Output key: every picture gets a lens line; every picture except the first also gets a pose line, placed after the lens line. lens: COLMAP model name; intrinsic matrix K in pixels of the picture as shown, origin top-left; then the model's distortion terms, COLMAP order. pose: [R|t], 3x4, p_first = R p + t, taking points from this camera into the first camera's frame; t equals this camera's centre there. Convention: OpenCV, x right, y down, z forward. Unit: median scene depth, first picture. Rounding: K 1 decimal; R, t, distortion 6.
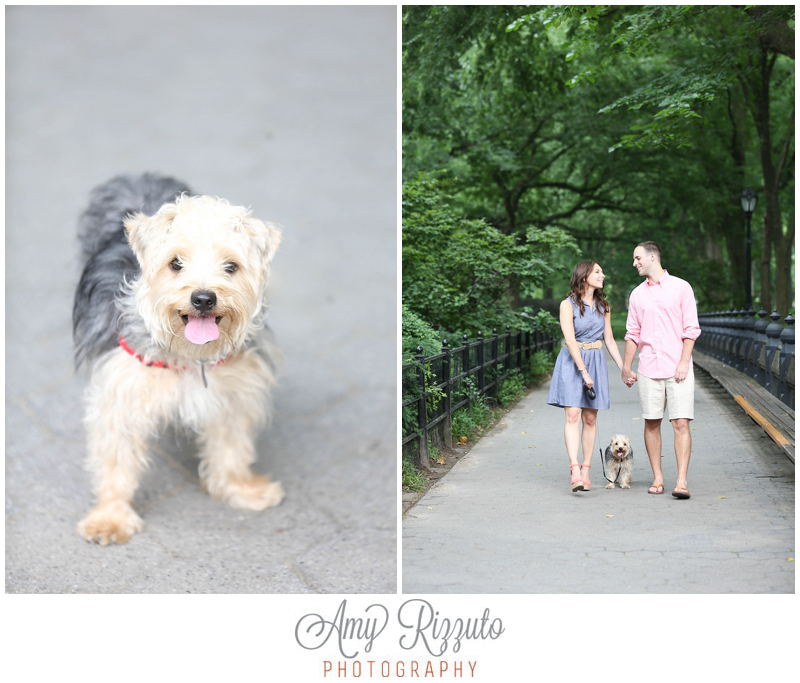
lens RADIAL K [[4179.2, 0, 399.4], [0, 4179.2, 339.1], [0, 0, 1]] dist [1.224701, 0.000000]
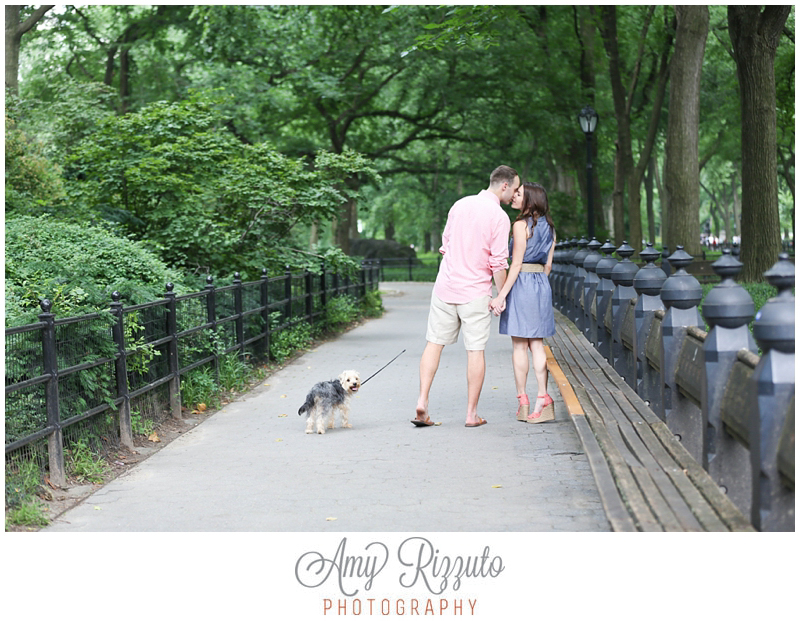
lens RADIAL K [[1802.2, 0, 400.8], [0, 1802.2, 312.5], [0, 0, 1]] dist [-0.116408, 0.000000]
pose [[0.990617, -0.018945, -0.135348, 0.094055], [0.019798, 0.999792, 0.004959, 0.004657], [0.135226, -0.007592, 0.990786, 0.623911]]
